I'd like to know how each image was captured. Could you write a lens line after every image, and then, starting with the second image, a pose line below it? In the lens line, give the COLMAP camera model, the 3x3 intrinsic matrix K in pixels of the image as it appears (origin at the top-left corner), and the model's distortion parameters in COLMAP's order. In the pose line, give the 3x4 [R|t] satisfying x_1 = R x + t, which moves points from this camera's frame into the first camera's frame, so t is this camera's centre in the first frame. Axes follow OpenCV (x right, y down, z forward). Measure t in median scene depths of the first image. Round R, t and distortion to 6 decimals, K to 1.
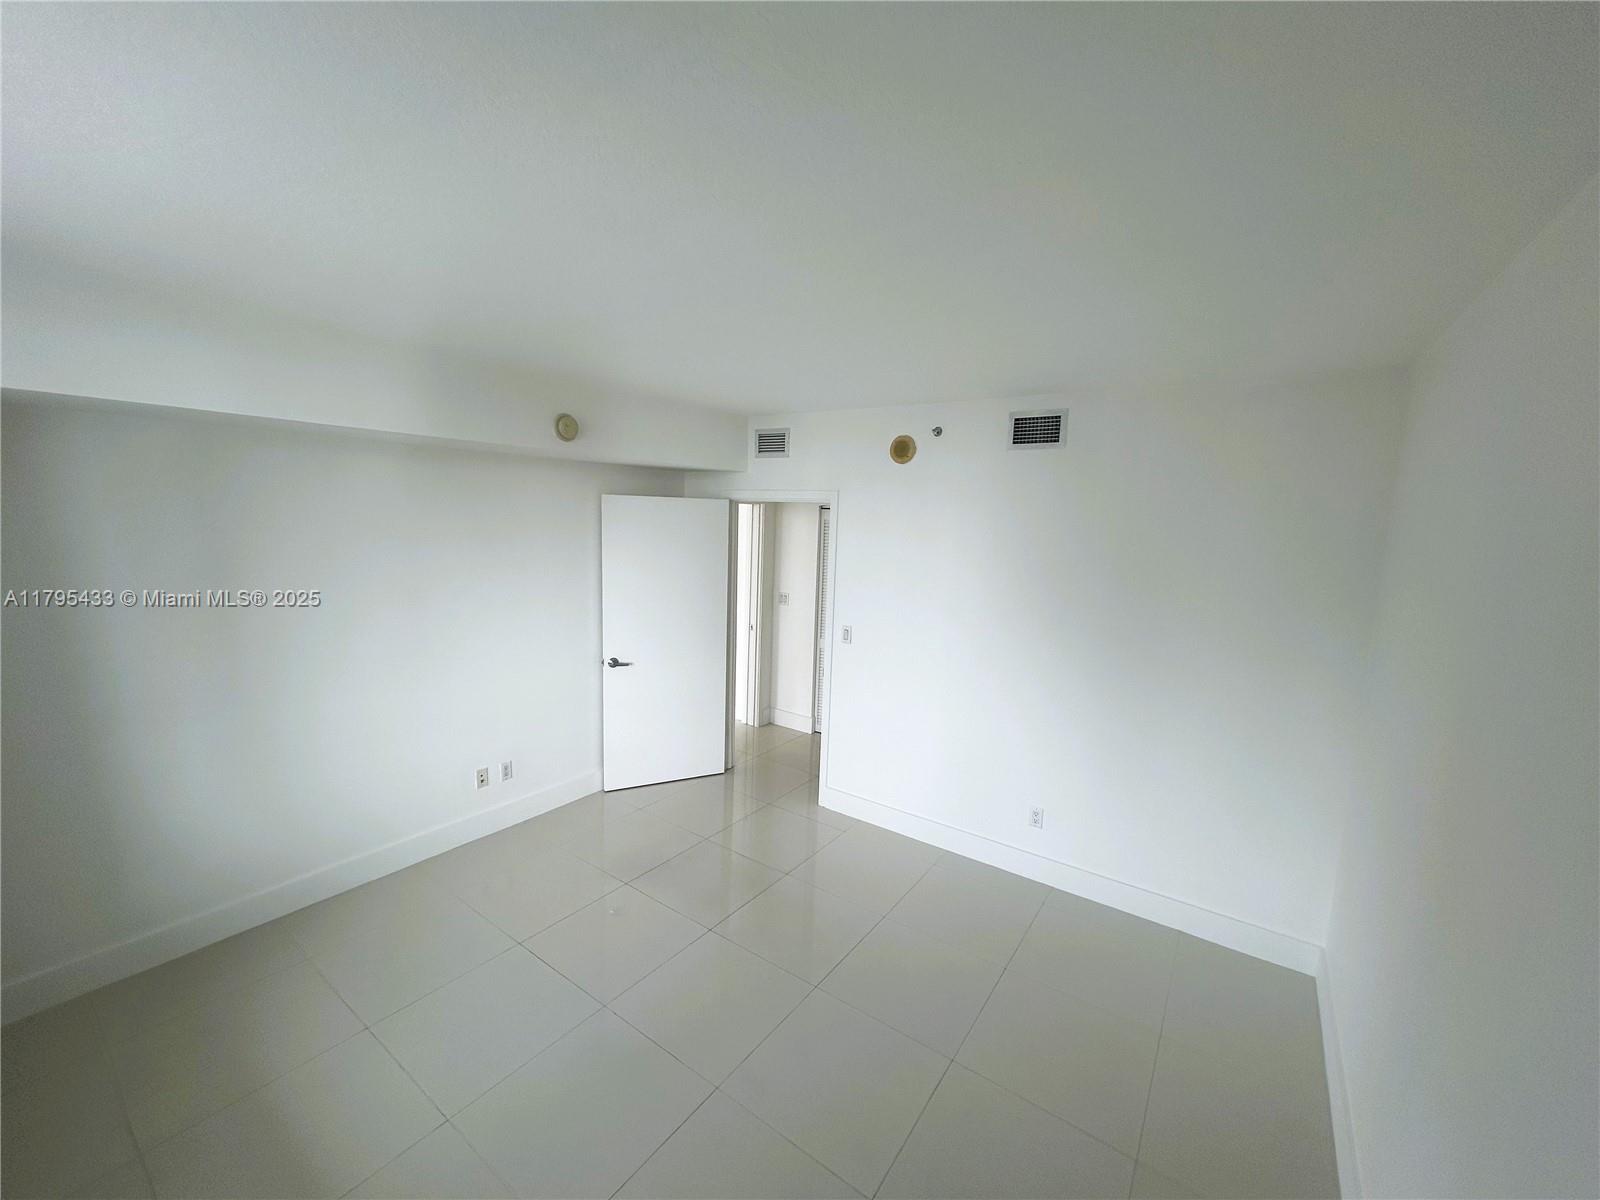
lens RADIAL K [[637.3, 0, 799.6], [0, 637.3, 598.3], [0, 0, 1]] dist [-0.002840, 0.000447]
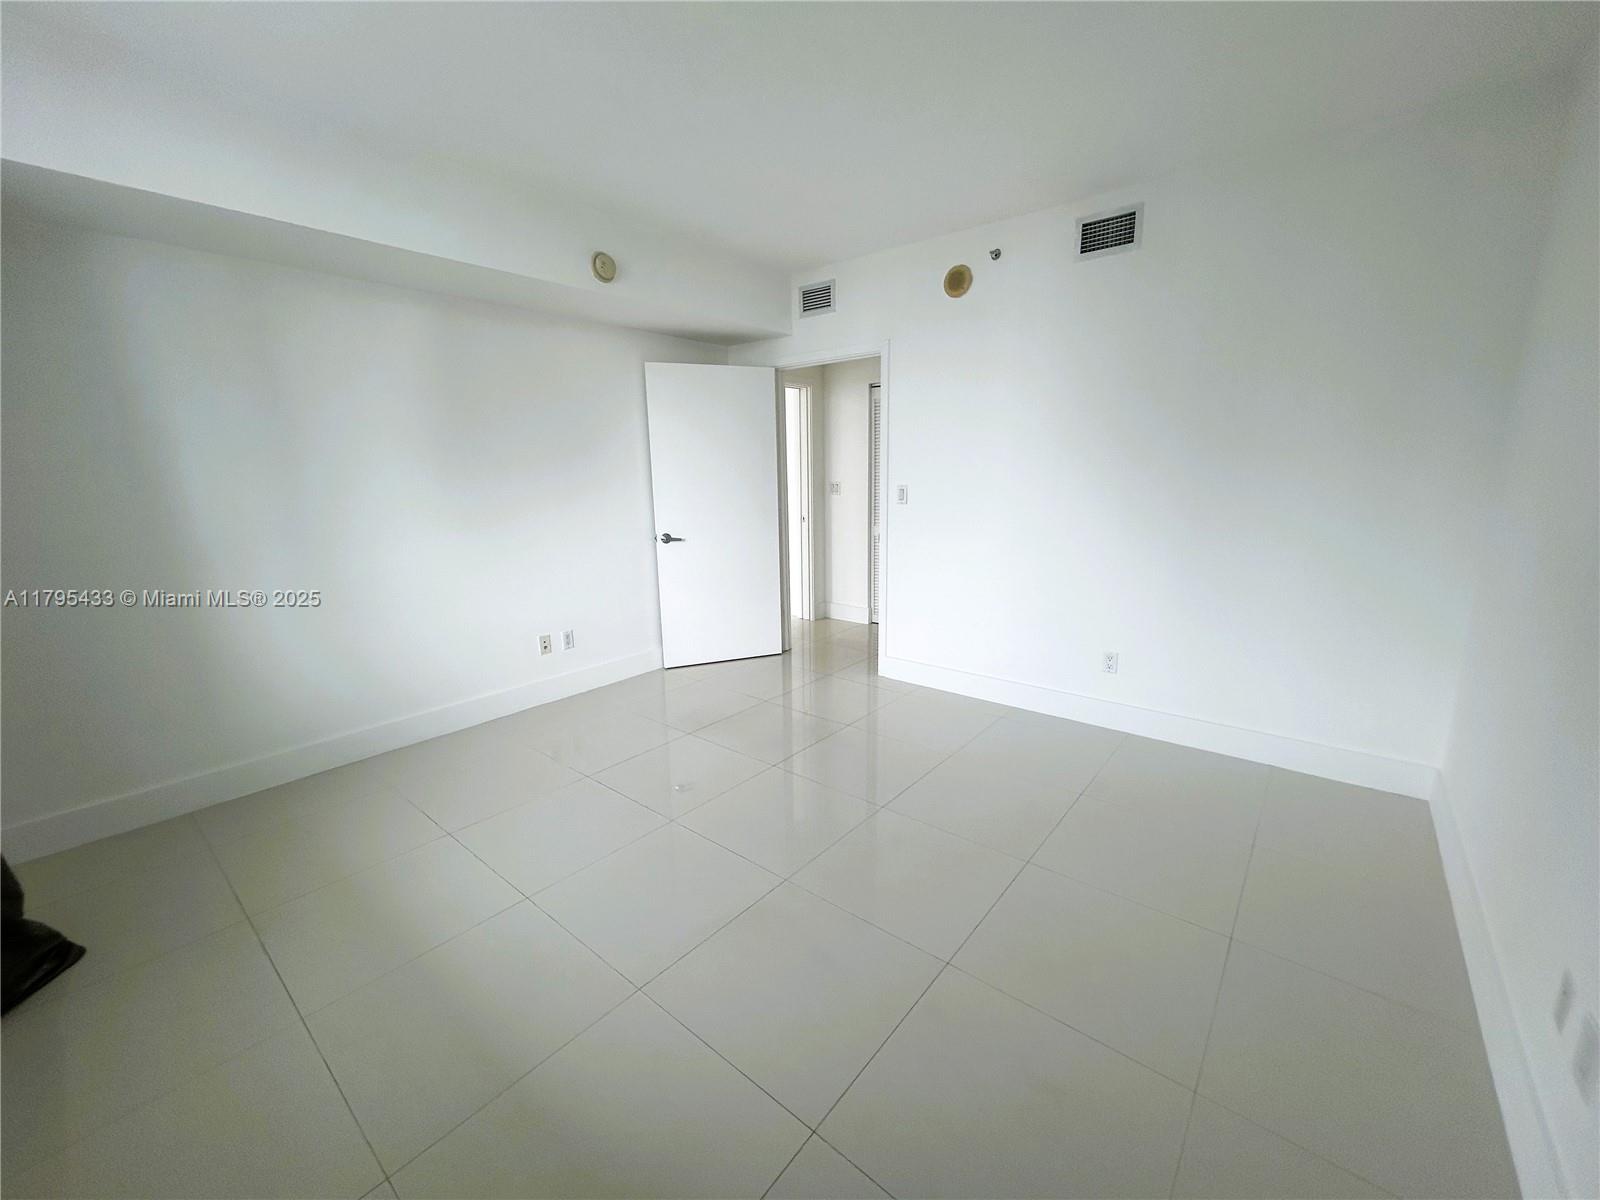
lens RADIAL K [[637.3, 0, 798.9], [0, 637.3, 598.6], [0, 0, 1]] dist [-0.002840, 0.000447]
pose [[0.995841, -0.034200, -0.084443, -0.005188], [0.039805, 0.997051, 0.065607, 0.138003], [0.081950, -0.068695, 0.994266, 0.021899]]
